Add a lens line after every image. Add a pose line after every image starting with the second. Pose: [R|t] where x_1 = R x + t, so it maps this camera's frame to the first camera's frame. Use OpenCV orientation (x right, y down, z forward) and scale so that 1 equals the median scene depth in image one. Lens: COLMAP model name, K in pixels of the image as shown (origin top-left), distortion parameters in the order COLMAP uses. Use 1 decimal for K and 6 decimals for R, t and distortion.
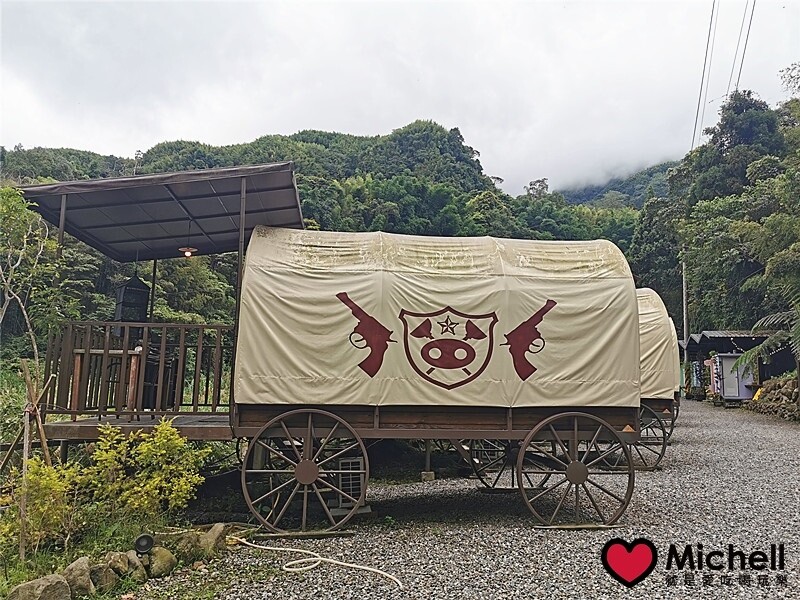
lens RADIAL K [[619.3, 0, 400.0], [0, 619.3, 300.0], [0, 0, 1]] dist [0.007421, 0.002173]
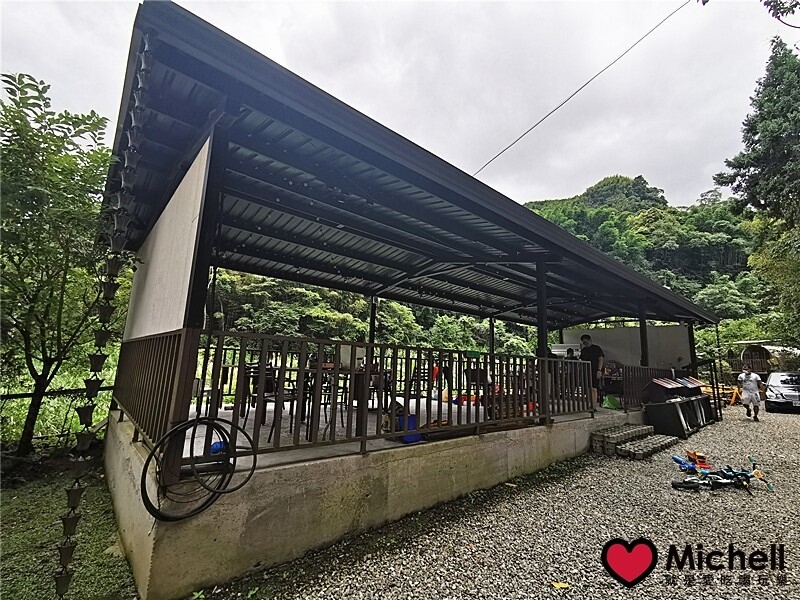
lens RADIAL K [[368.3, 0, 403.9], [0, 368.3, 296.4], [0, 0, 1]] dist [0.046060, -0.029093]
pose [[0.862287, -0.074990, -0.500837, 2.160661], [0.045298, 0.996433, -0.071205, 0.560281], [0.504390, 0.038712, 0.862608, 4.450713]]
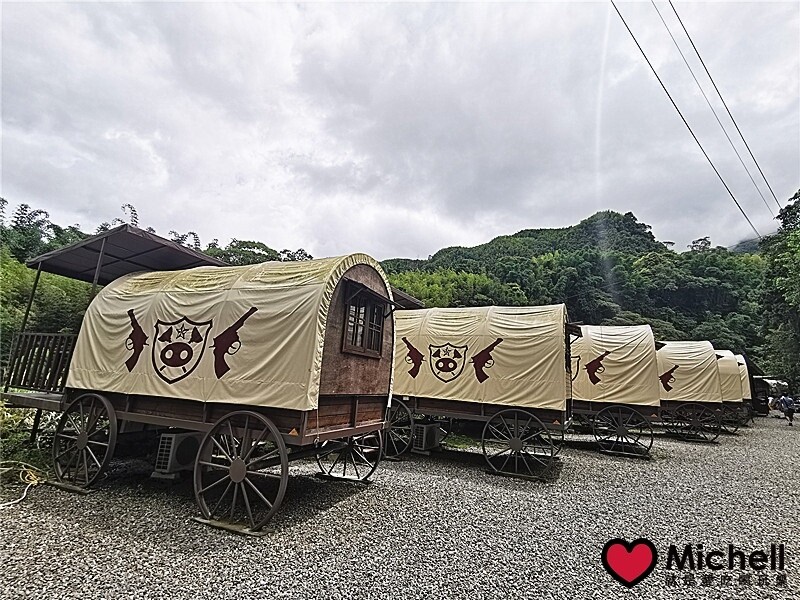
lens RADIAL K [[368.4, 0, 400.0], [0, 368.4, 300.0], [0, 0, 1]] dist [0.019640, -0.000042]
pose [[0.880380, -0.063135, -0.470048, 0.800564], [0.018039, 0.994840, -0.099837, 0.059154], [0.473926, 0.079415, 0.876976, 0.540653]]
